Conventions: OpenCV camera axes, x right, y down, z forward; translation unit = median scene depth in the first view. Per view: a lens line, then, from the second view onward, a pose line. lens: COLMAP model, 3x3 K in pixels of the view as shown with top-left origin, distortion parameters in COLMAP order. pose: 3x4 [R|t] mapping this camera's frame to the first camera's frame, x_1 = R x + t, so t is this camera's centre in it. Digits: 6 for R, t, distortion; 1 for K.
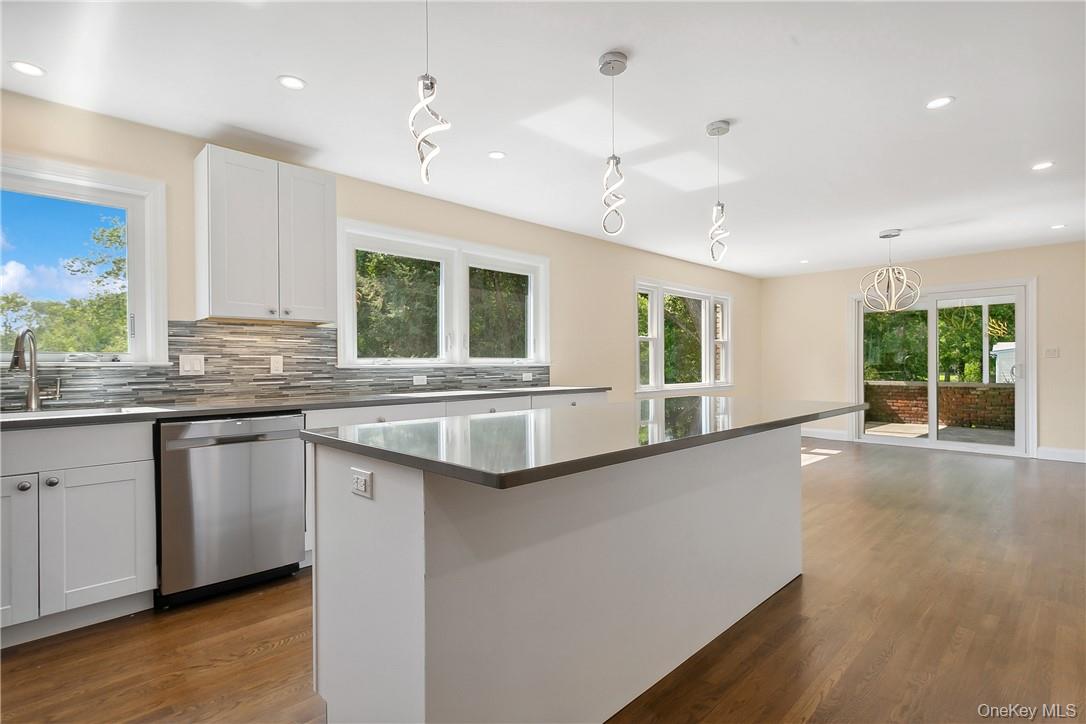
lens RADIAL K [[547.5, 0, 534.9], [0, 547.5, 369.1], [0, 0, 1]] dist [-0.002715, -0.000009]
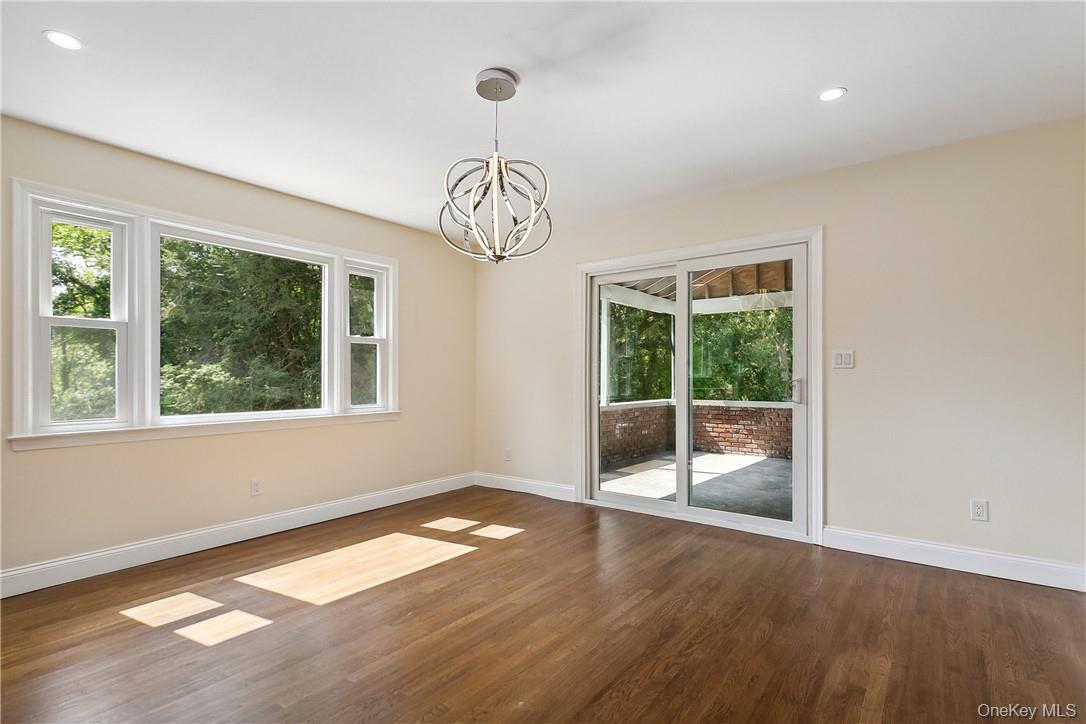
lens RADIAL K [[547.5, 0, 542.6], [0, 547.5, 379.4], [0, 0, 1]] dist [-0.002715, -0.000009]
pose [[0.987589, 0.004026, 0.157008, 0.396368], [-0.003068, 0.999975, -0.006339, -0.003632], [-0.157029, 0.005778, 0.987577, 0.353421]]
